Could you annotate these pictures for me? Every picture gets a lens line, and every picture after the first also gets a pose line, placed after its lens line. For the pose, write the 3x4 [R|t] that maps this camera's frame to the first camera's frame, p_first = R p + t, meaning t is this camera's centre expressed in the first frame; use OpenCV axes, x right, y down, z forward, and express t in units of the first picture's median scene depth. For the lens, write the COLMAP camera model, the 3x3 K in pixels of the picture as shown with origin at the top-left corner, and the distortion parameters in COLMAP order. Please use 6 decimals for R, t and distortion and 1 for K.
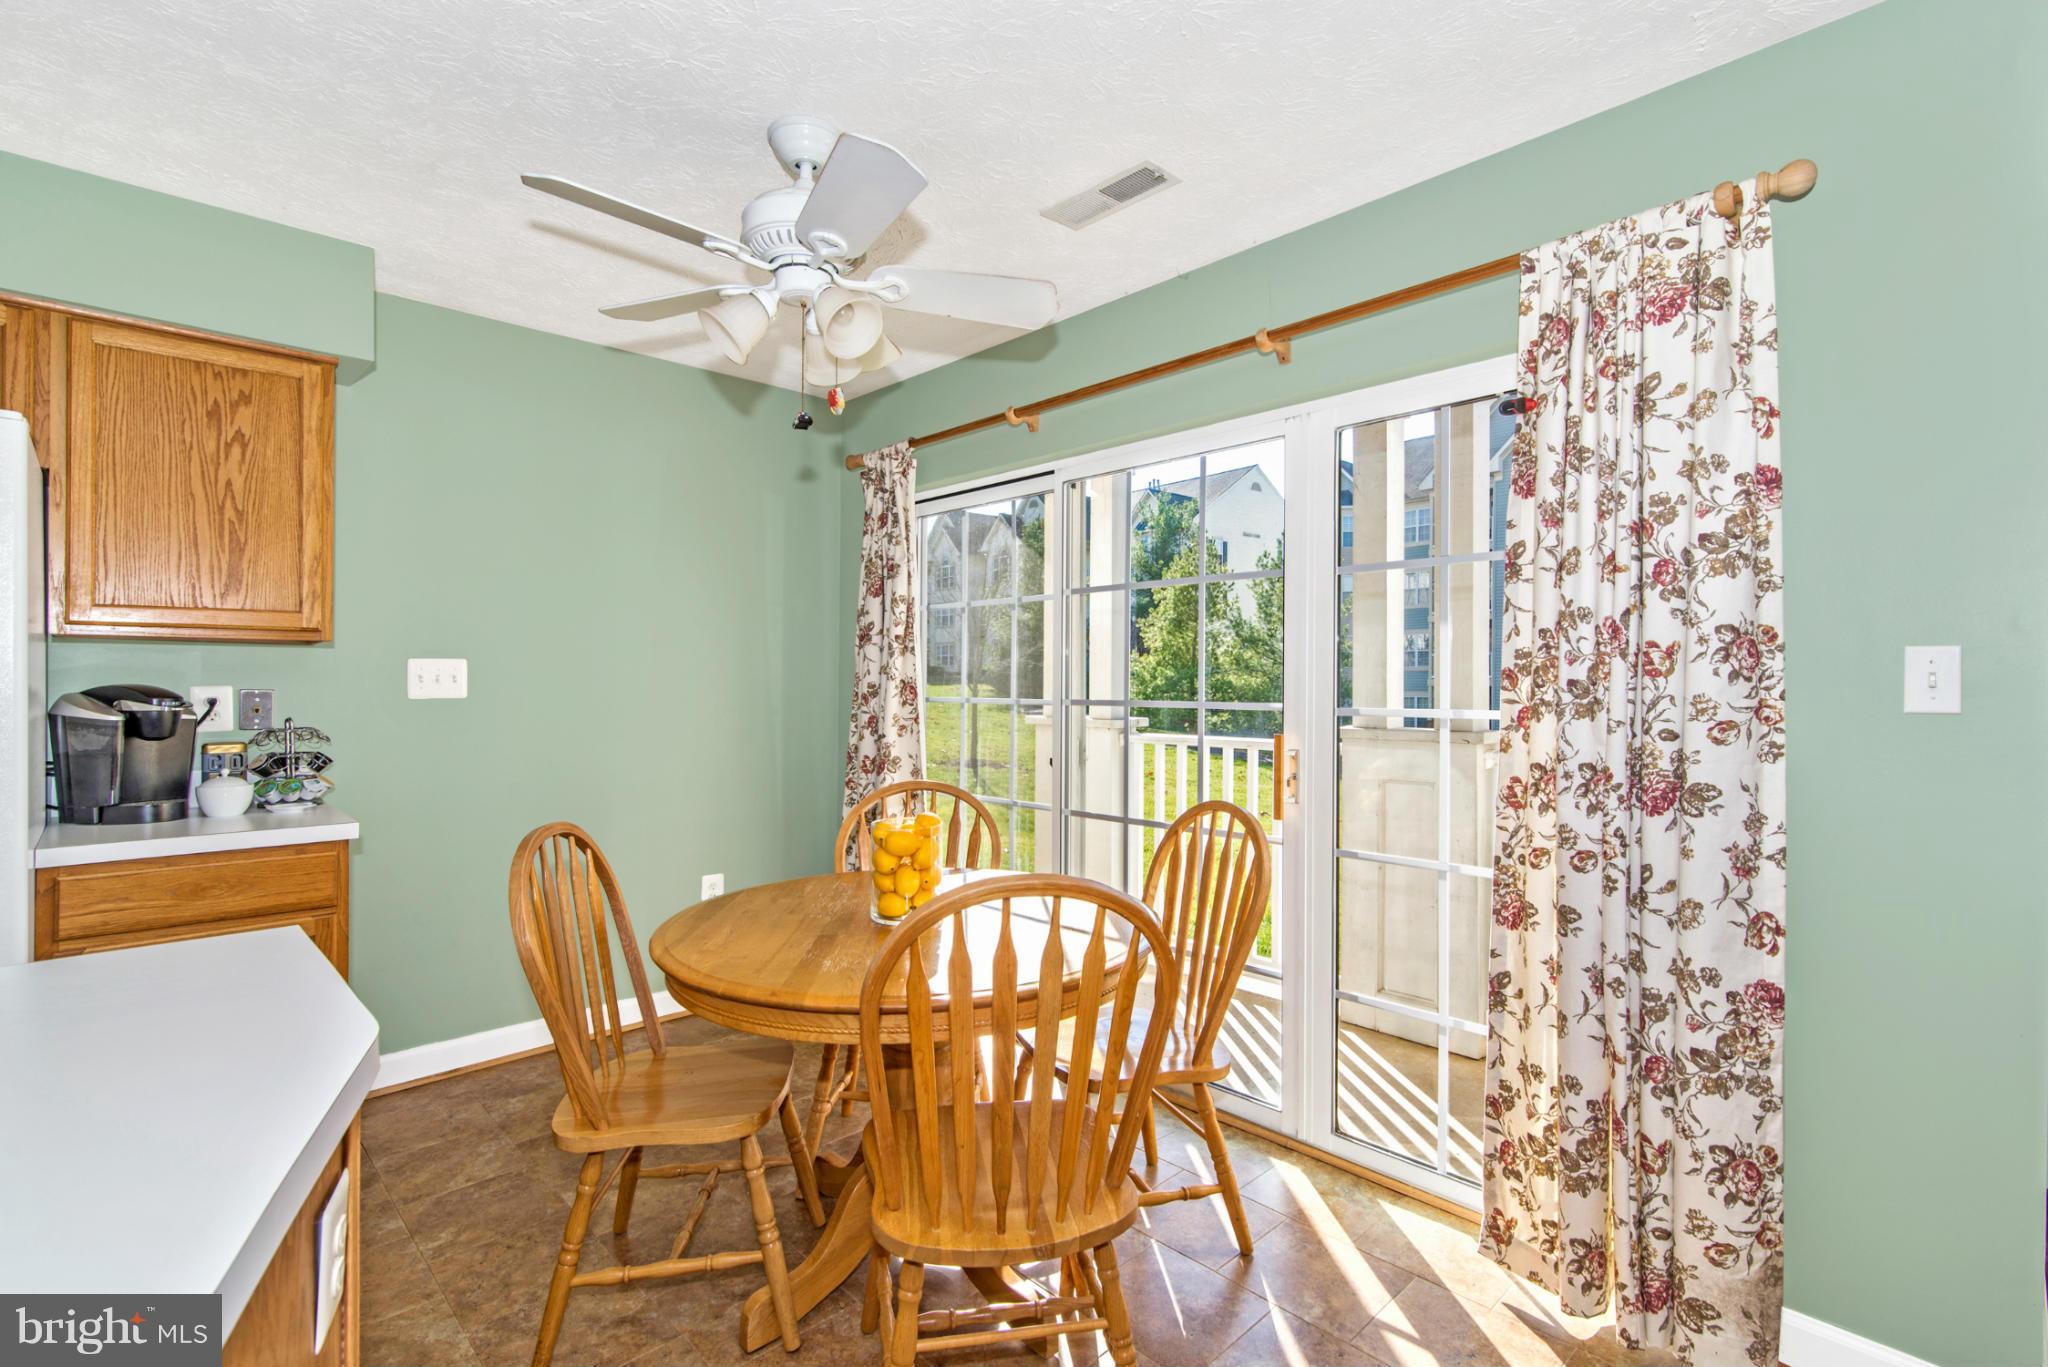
lens RADIAL K [[953.4, 0, 1033.3], [0, 953.4, 681.5], [0, 0, 1]] dist [0.004856, -0.003100]
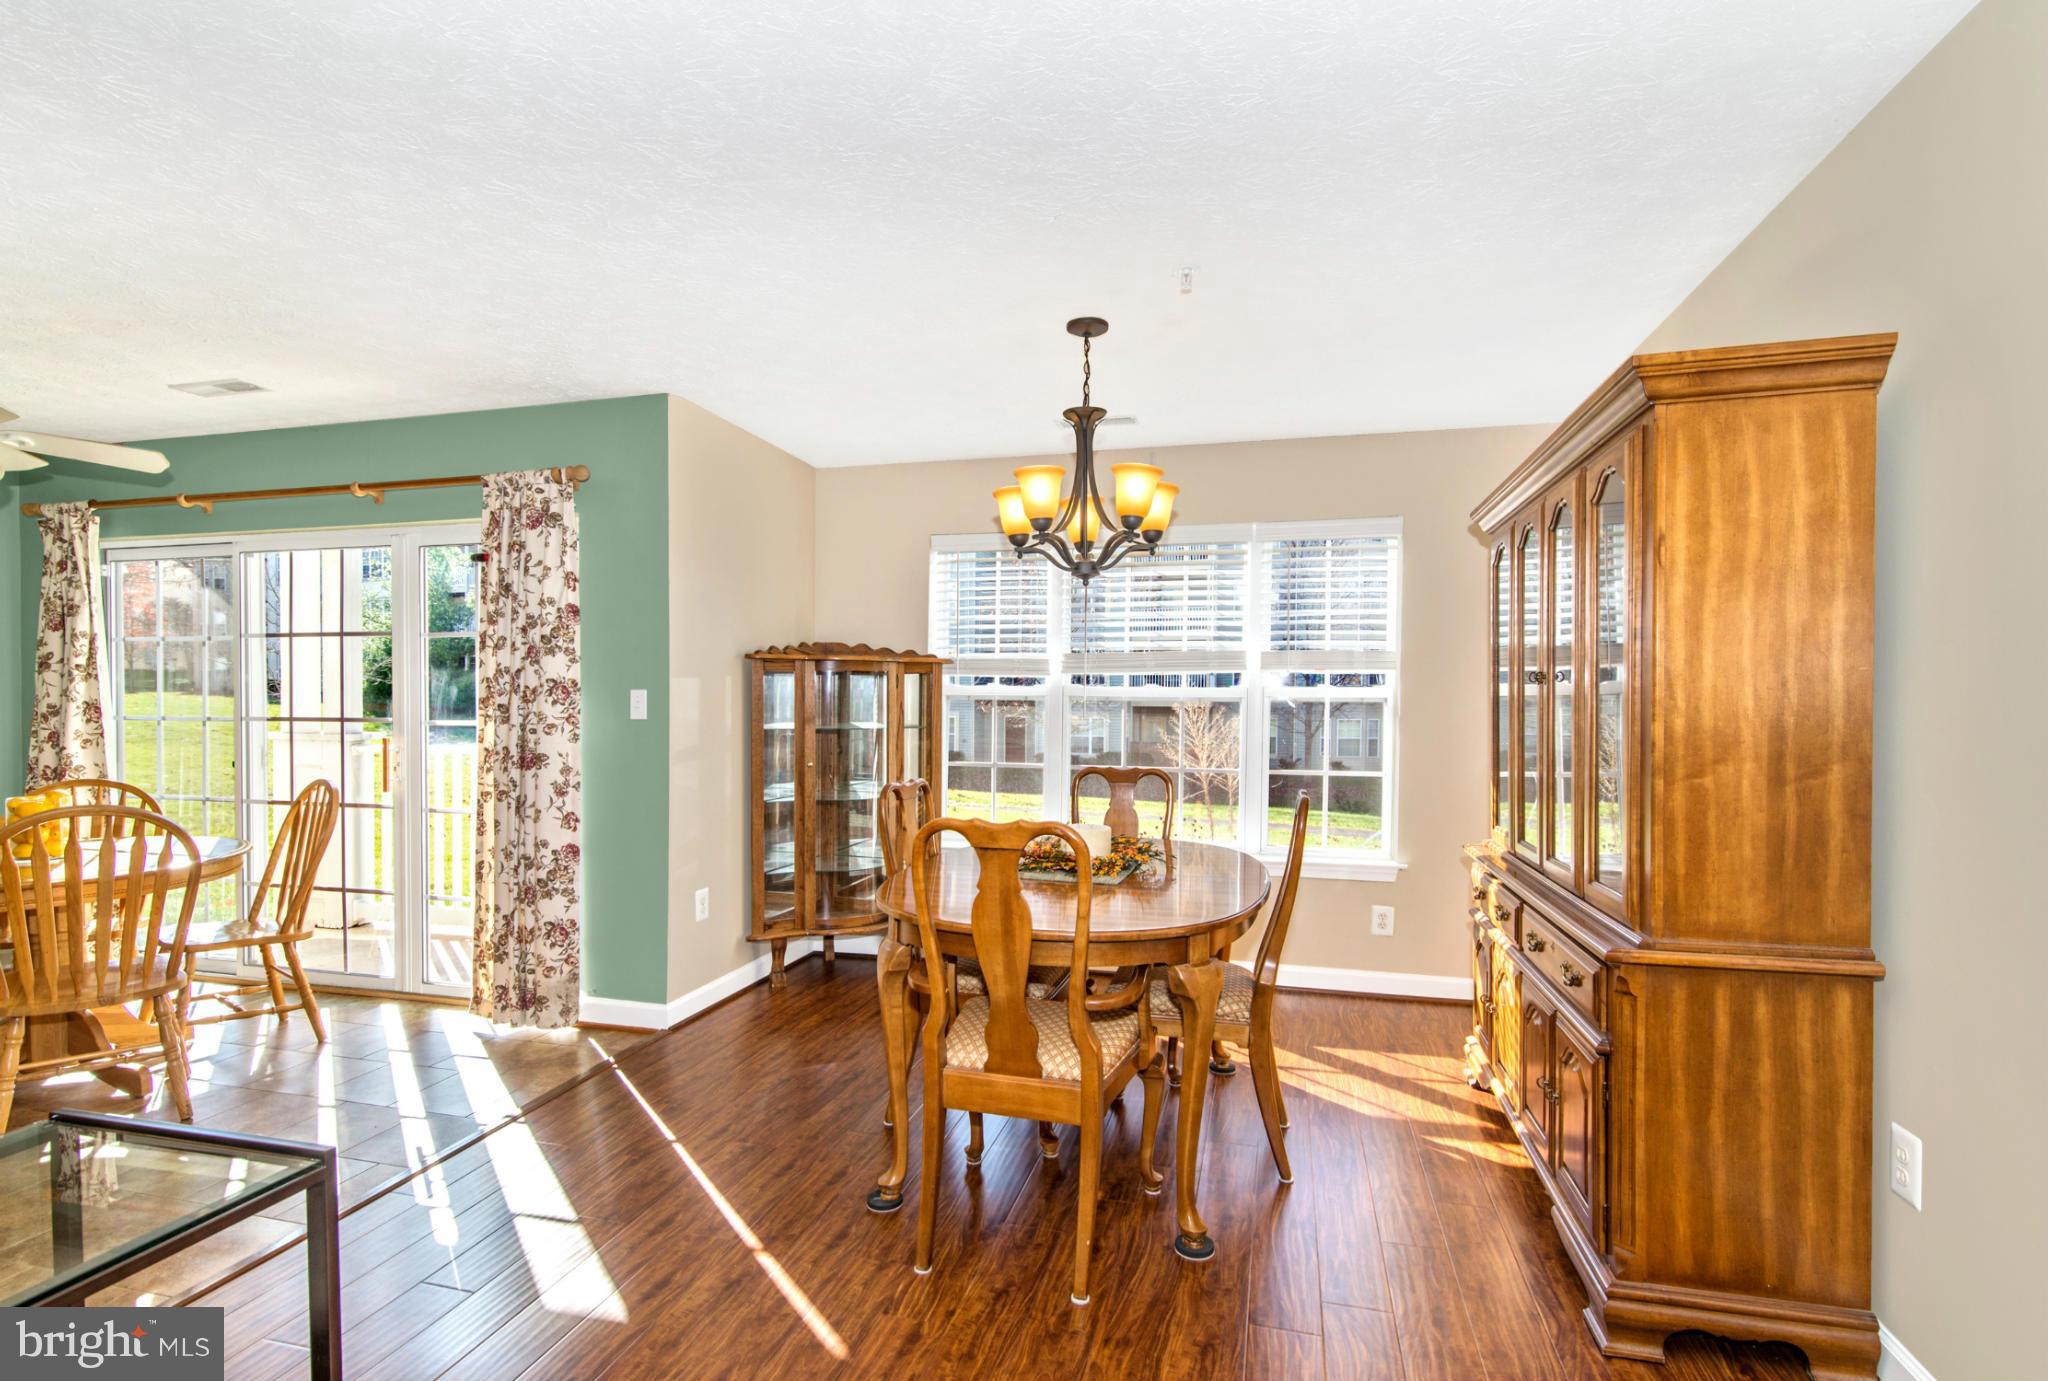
lens RADIAL K [[965.8, 0, 999.8], [0, 965.8, 725.6], [0, 0, 1]] dist [0.010477, 0.001015]
pose [[0.862217, -0.012251, 0.506390, 0.413861], [-0.002335, 0.999601, 0.028159, -0.015155], [-0.506533, -0.025462, 0.861845, -1.147457]]
